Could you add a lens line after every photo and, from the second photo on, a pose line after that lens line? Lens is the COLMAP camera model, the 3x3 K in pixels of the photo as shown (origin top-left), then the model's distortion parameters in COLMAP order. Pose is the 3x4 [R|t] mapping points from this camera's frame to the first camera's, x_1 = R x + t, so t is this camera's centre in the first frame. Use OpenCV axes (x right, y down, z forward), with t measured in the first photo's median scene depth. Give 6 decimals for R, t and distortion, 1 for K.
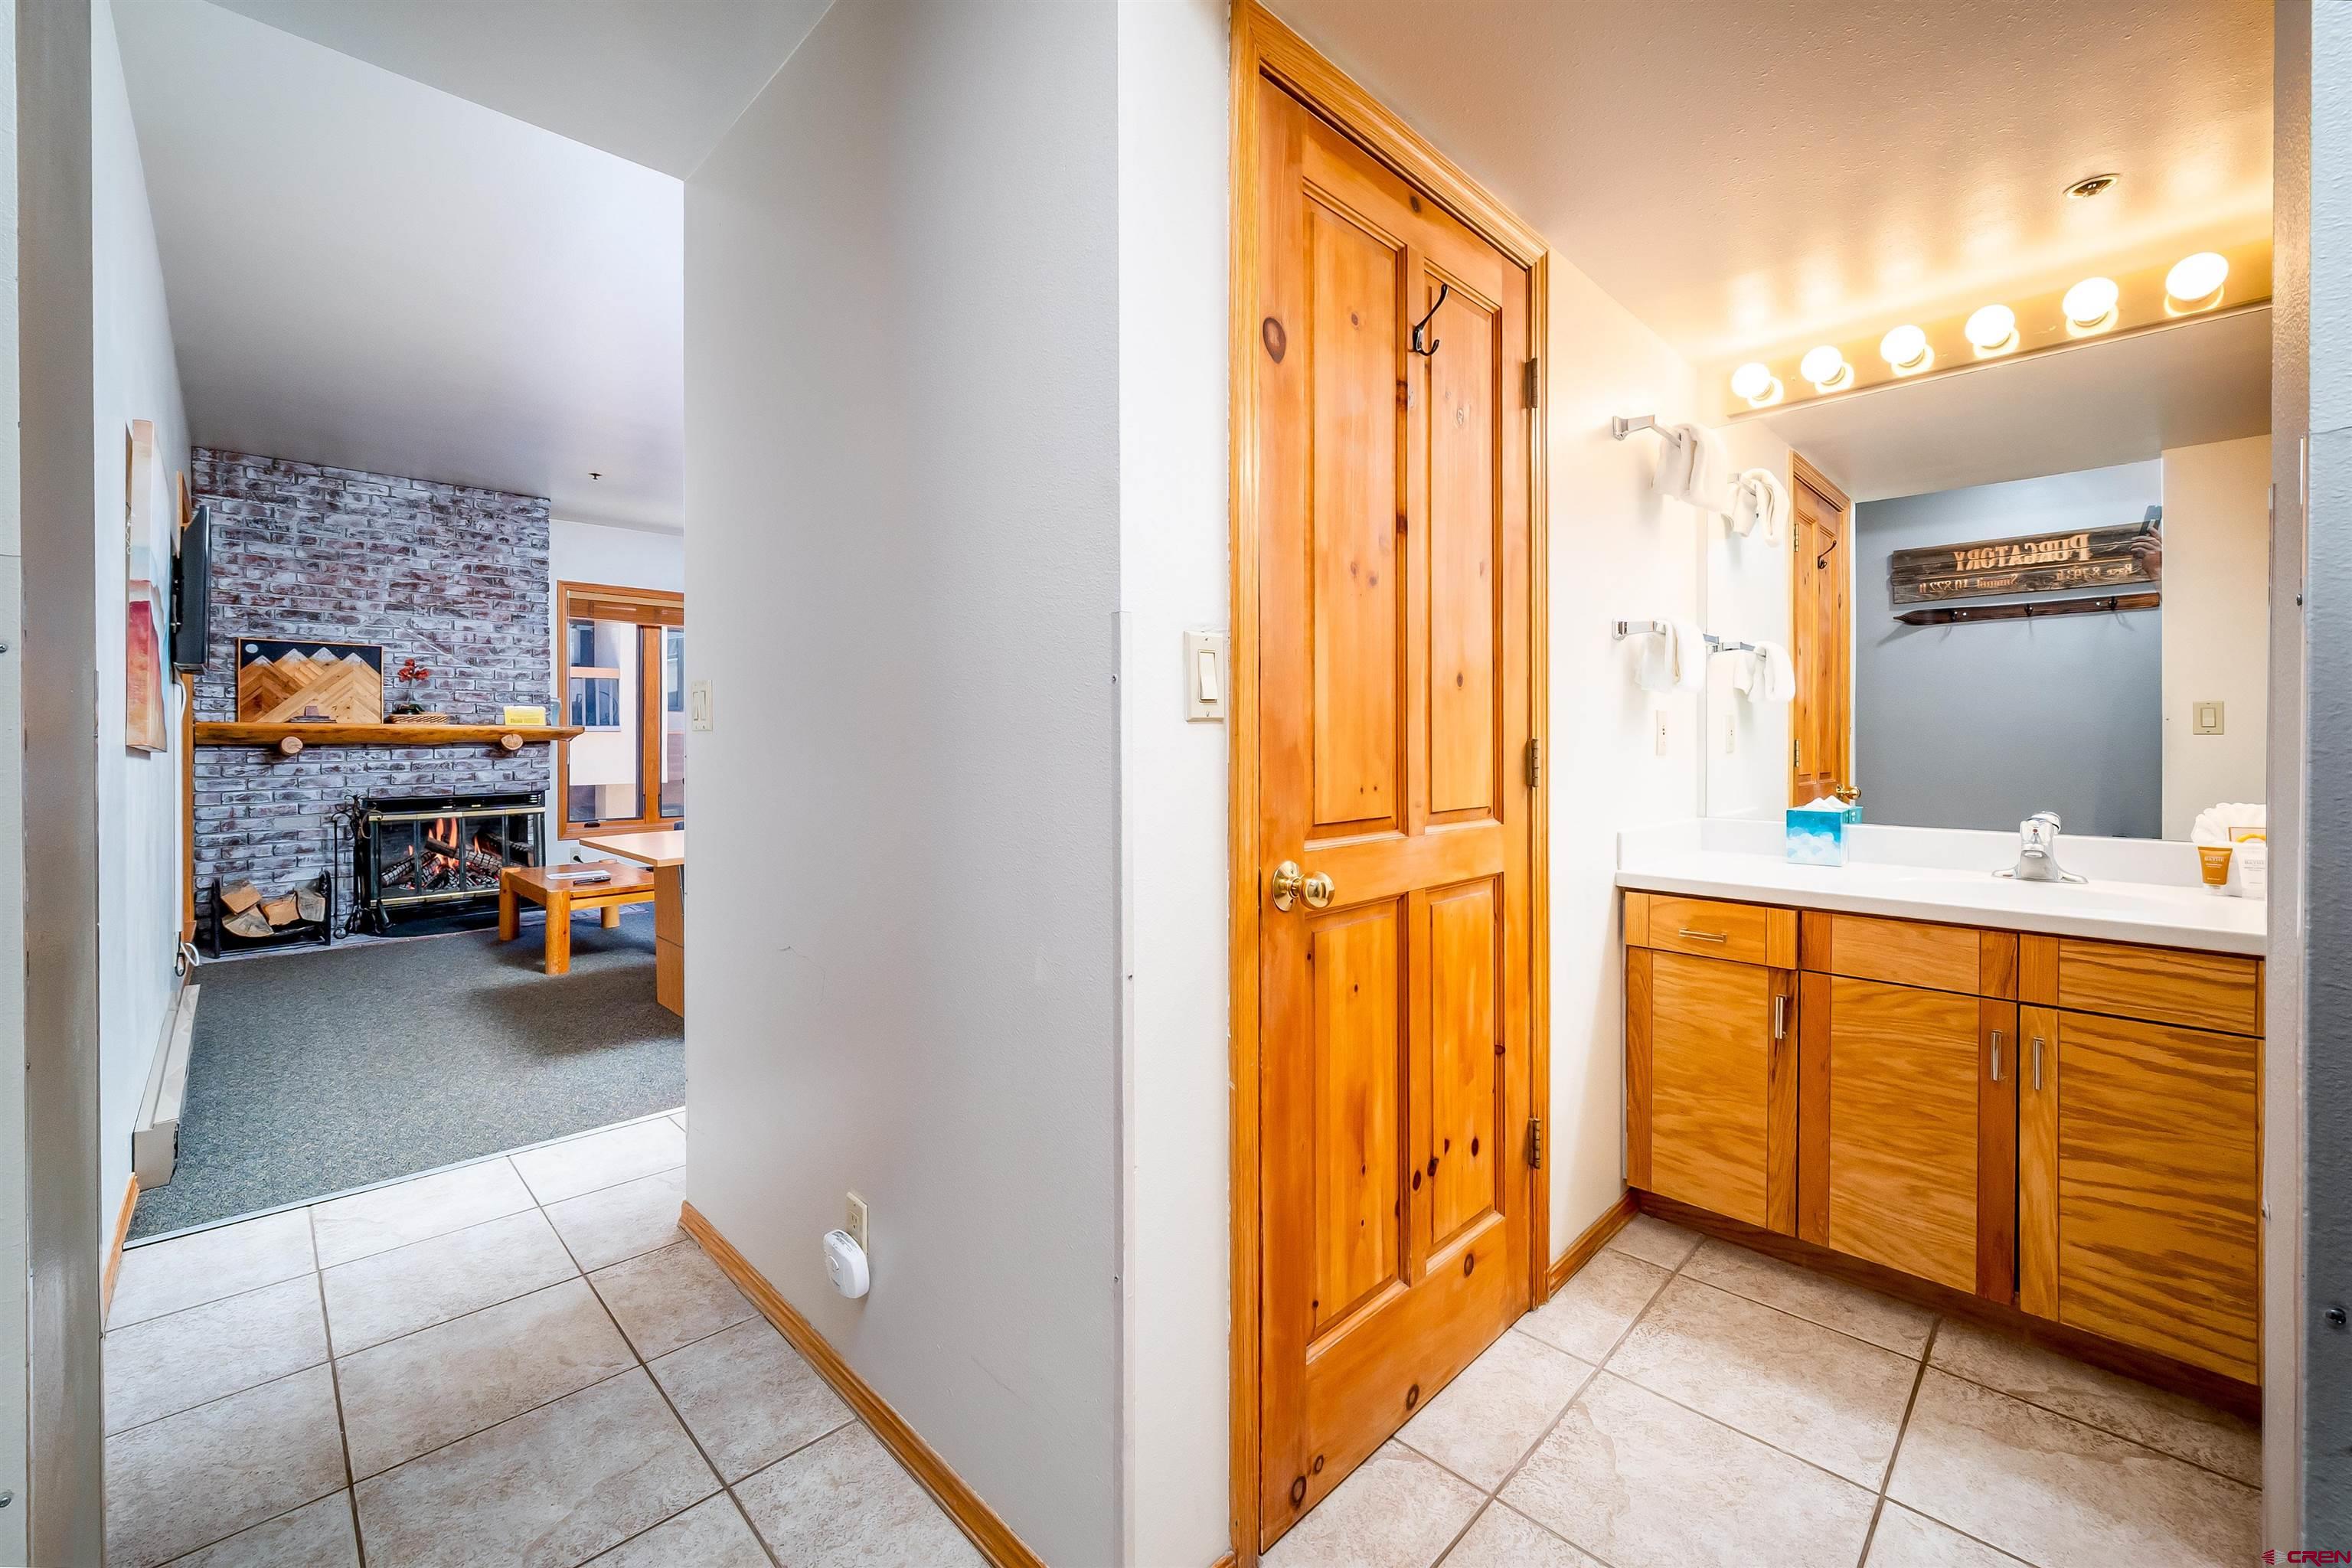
lens RADIAL K [[949.3, 0, 1157.3], [0, 949.3, 741.3], [0, 0, 1]] dist [-0.003134, -0.000089]
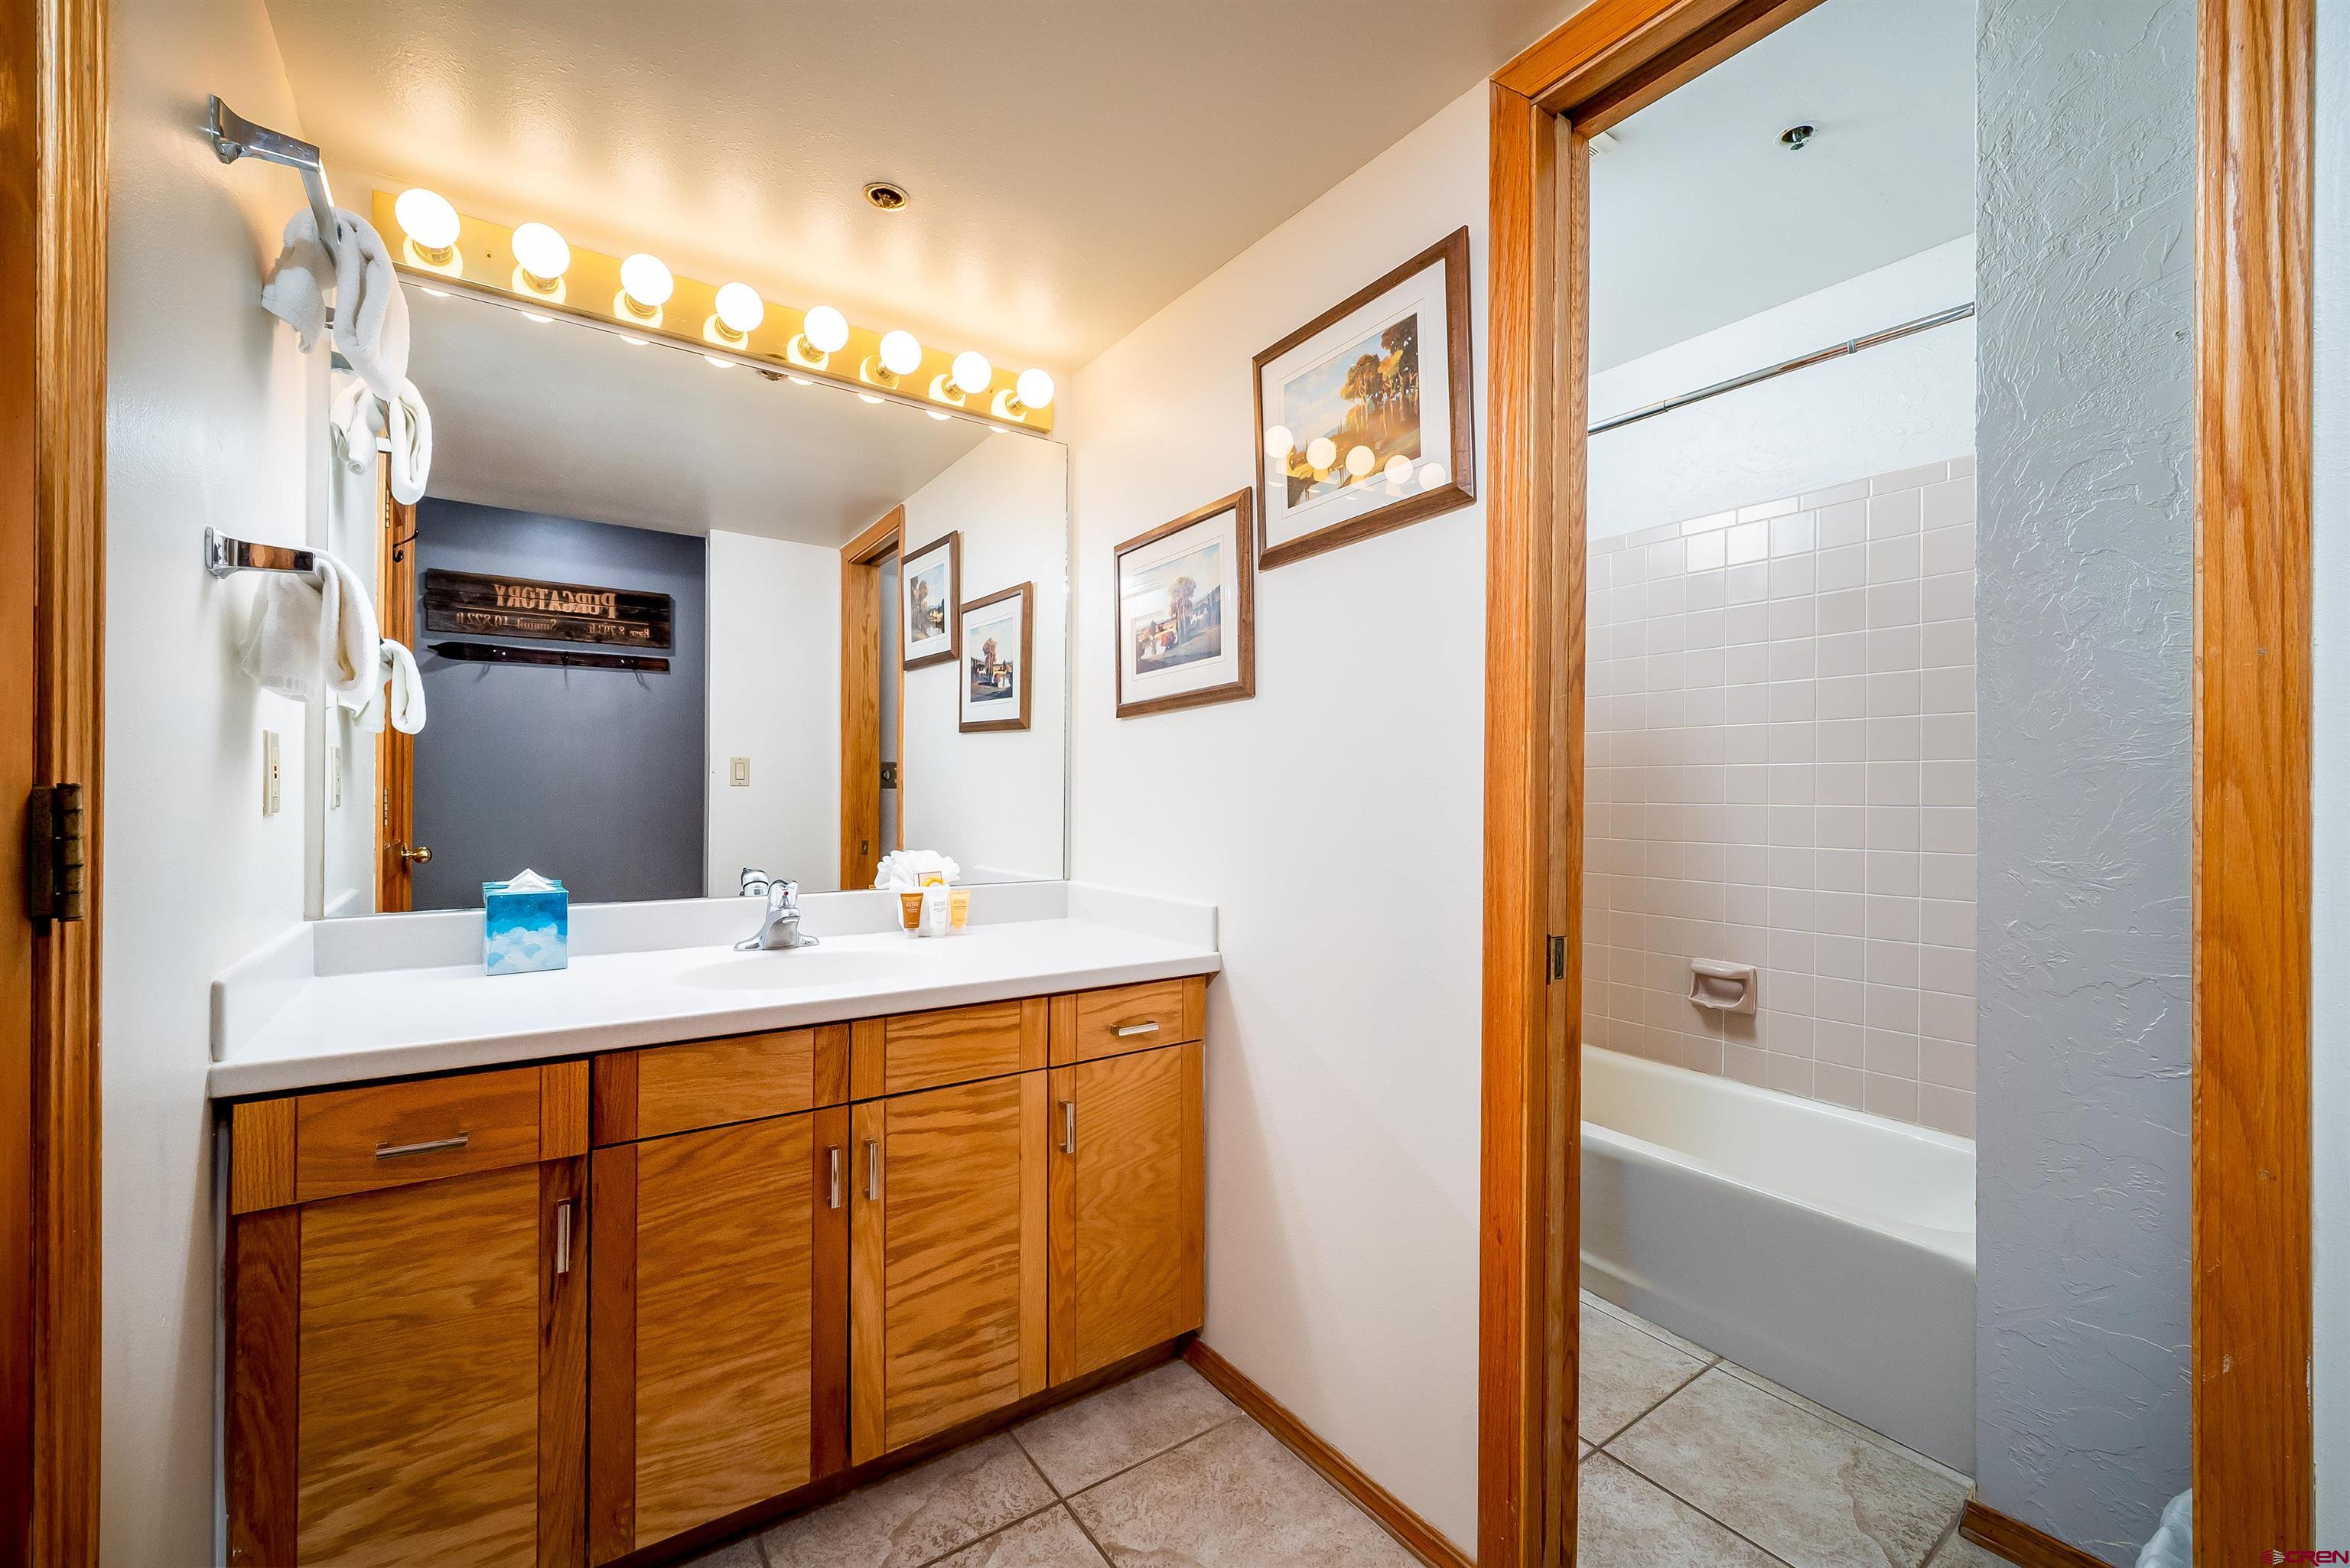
lens RADIAL K [[942.1, 0, 1179.5], [0, 942.1, 792.4], [0, 0, 1]] dist [-0.001384, -0.000578]
pose [[0.154726, 0.001604, 0.987956, 0.115688], [-0.004944, 0.999987, -0.000849, -0.001820], [-0.987945, -0.004753, 0.154732, 0.534622]]
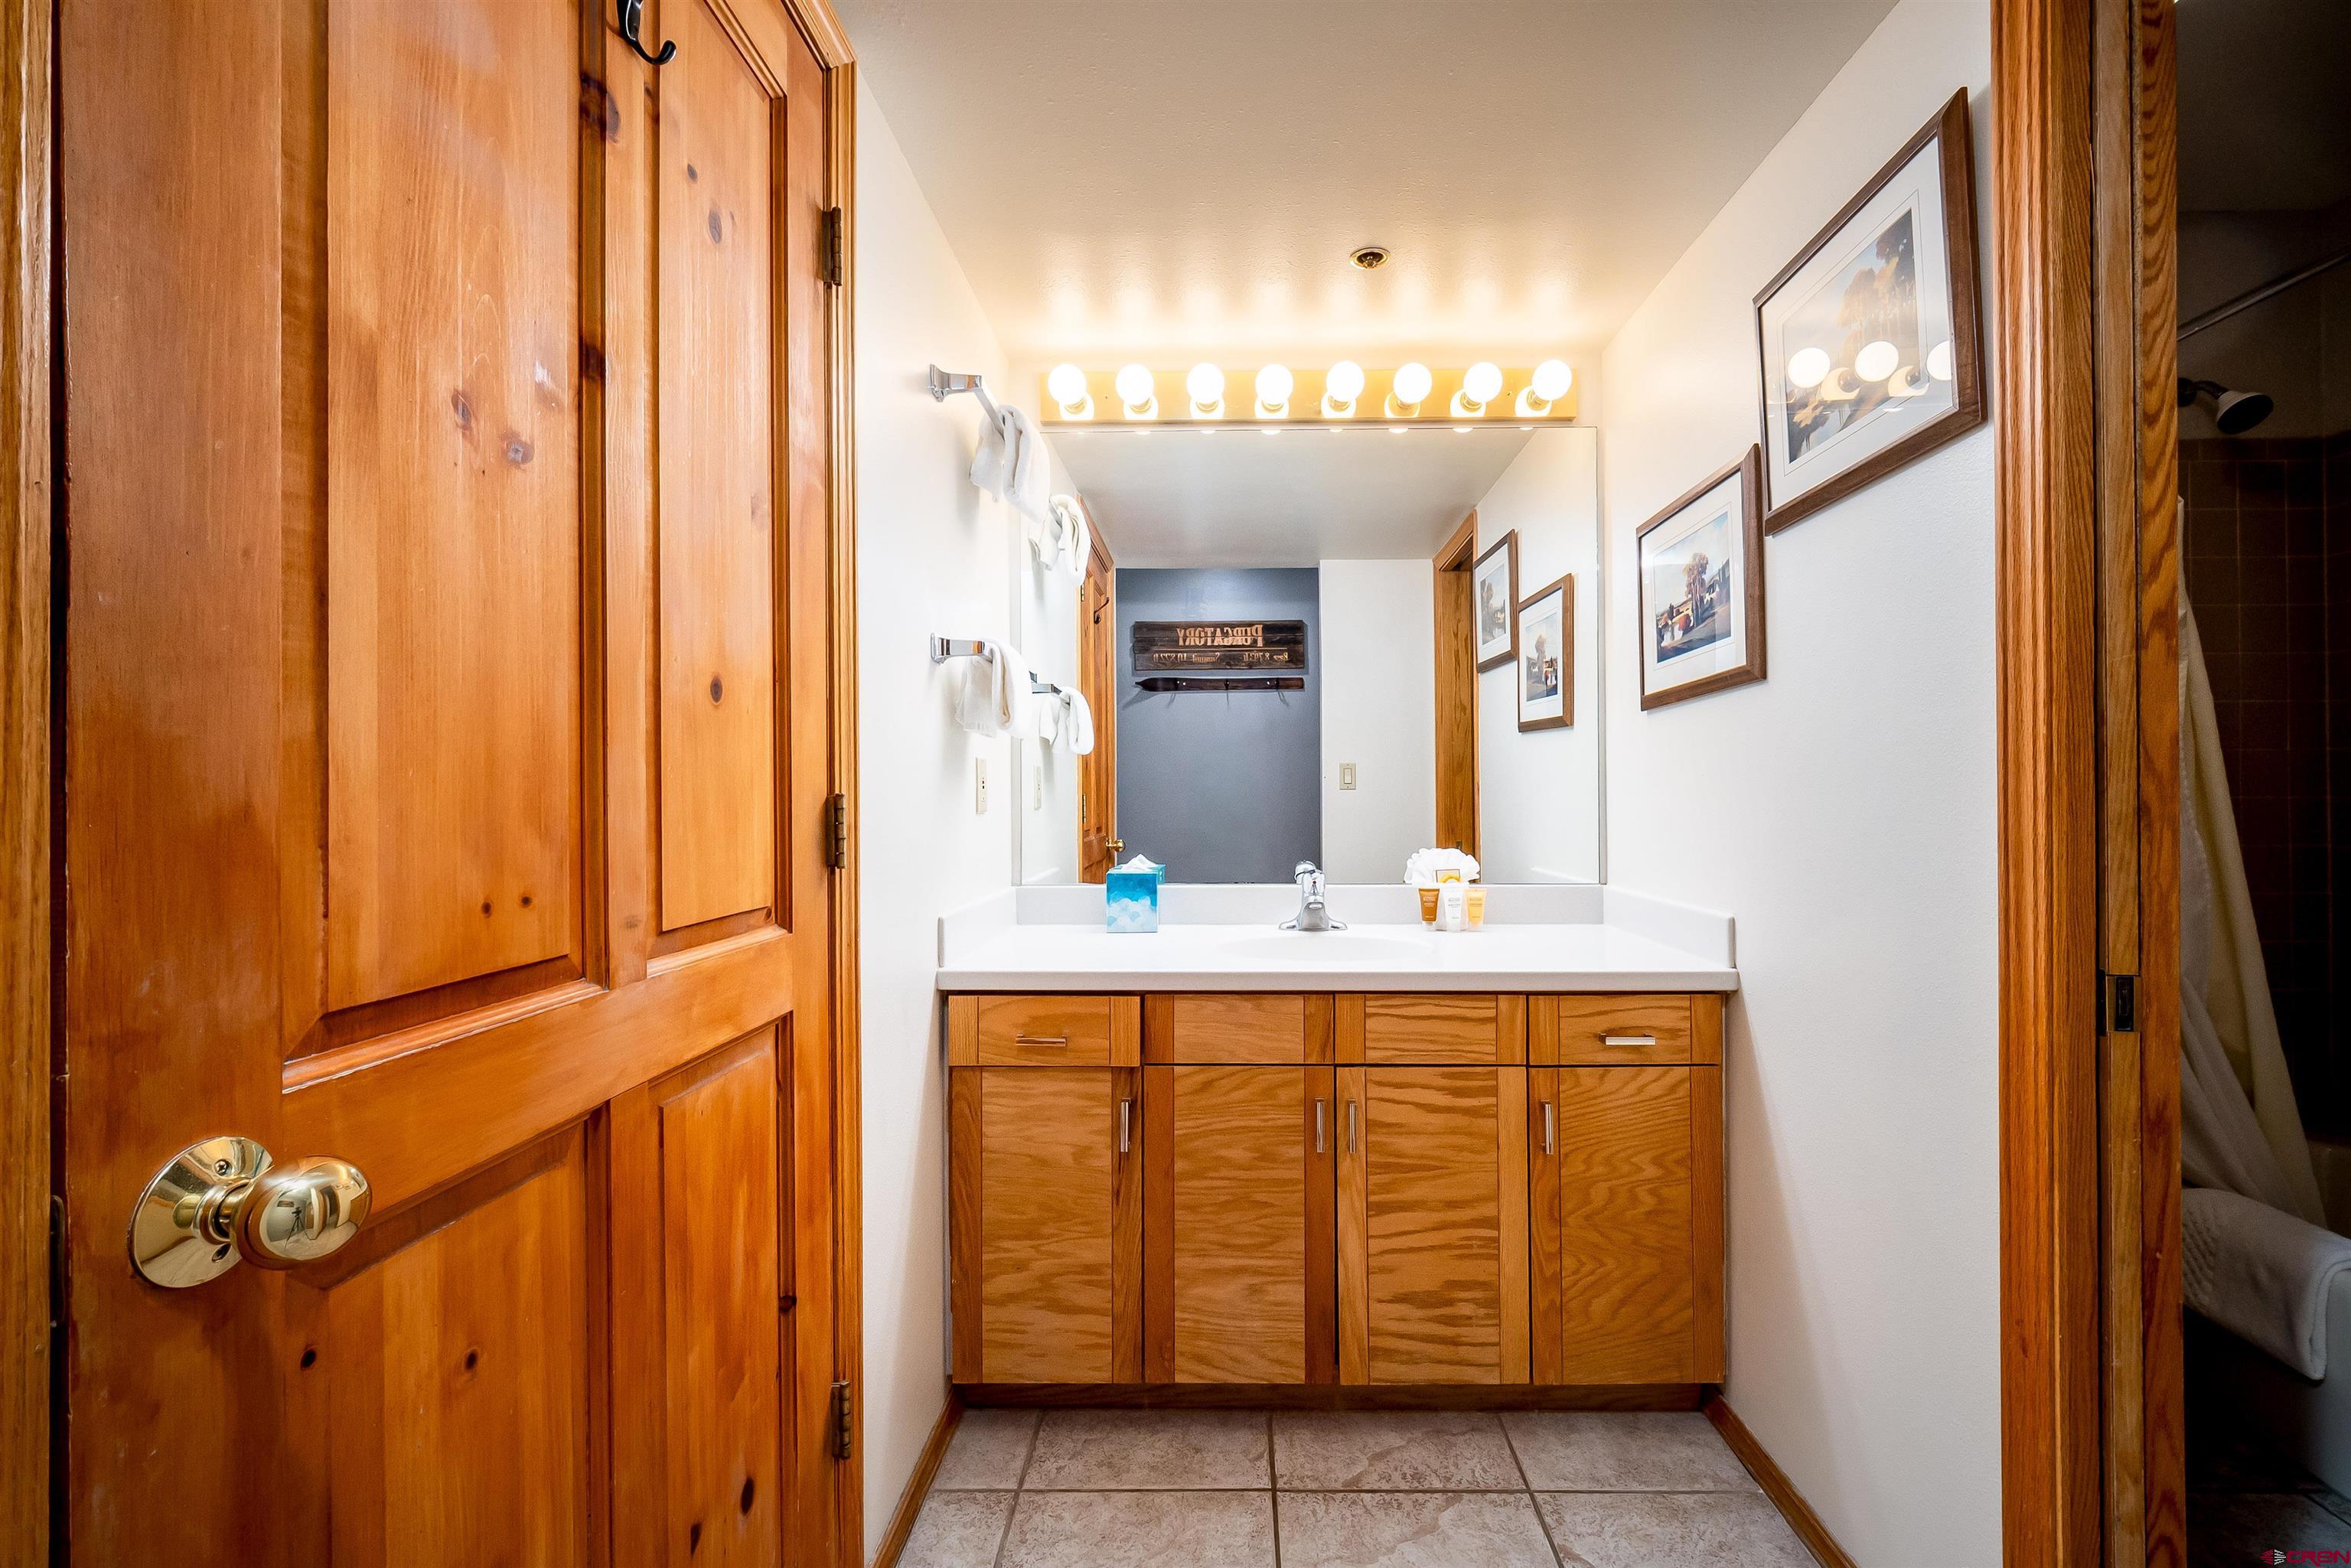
lens RADIAL K [[992.9, 0, 1224.0], [0, 992.9, 791.5], [0, 0, 1]] dist [-0.002897, -0.000486]
pose [[0.704188, -0.000964, 0.710013, 0.101958], [0.005445, 0.999977, -0.004043, -0.000117], [-0.709992, 0.006713, 0.704177, 0.336164]]
